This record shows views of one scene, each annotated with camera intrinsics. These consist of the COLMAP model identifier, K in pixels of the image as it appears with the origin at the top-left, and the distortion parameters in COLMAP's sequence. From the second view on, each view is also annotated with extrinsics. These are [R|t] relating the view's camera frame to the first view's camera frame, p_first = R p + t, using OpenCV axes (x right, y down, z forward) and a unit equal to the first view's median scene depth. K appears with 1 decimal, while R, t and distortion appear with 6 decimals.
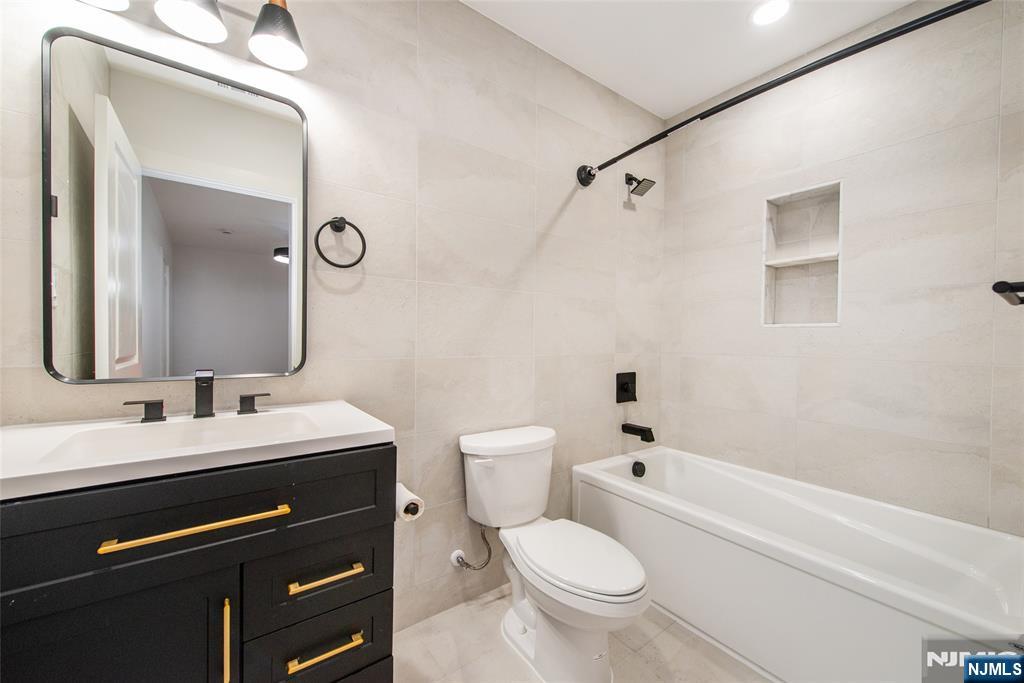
lens RADIAL K [[403.4, 0, 512.8], [0, 403.4, 342.8], [0, 0, 1]] dist [0.001003, 0.000021]
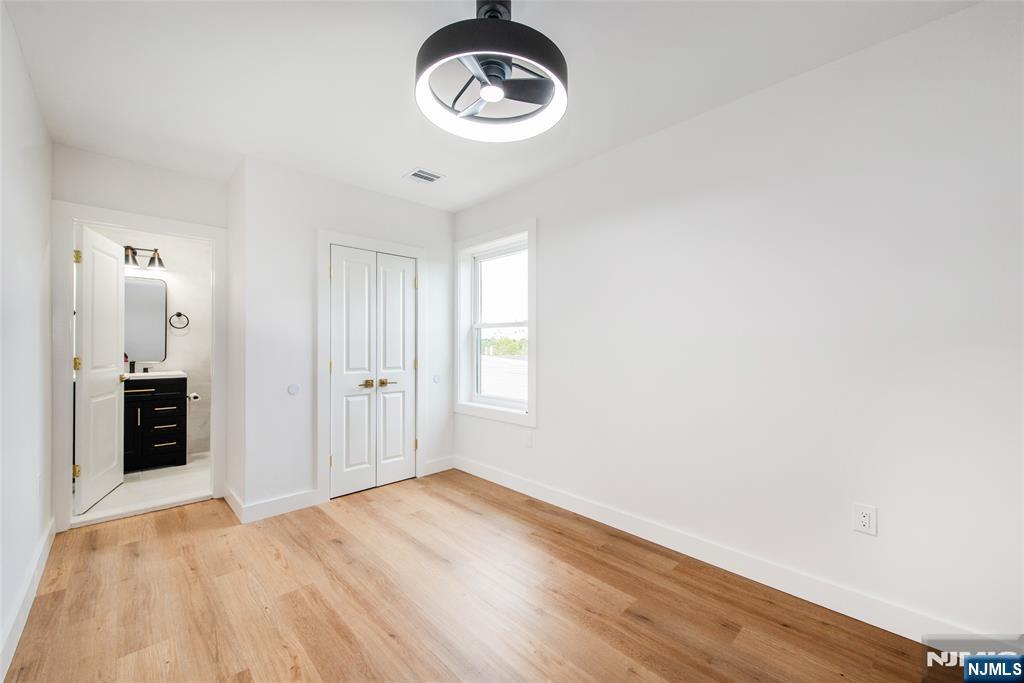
lens RADIAL K [[403.4, 0, 511.4], [0, 403.4, 341.9], [0, 0, 1]] dist [0.001003, 0.000021]
pose [[0.991488, -0.003078, 0.130164, 1.893111], [0.005471, 0.999822, -0.018031, -0.009079], [-0.130085, 0.018589, 0.991329, -2.689699]]
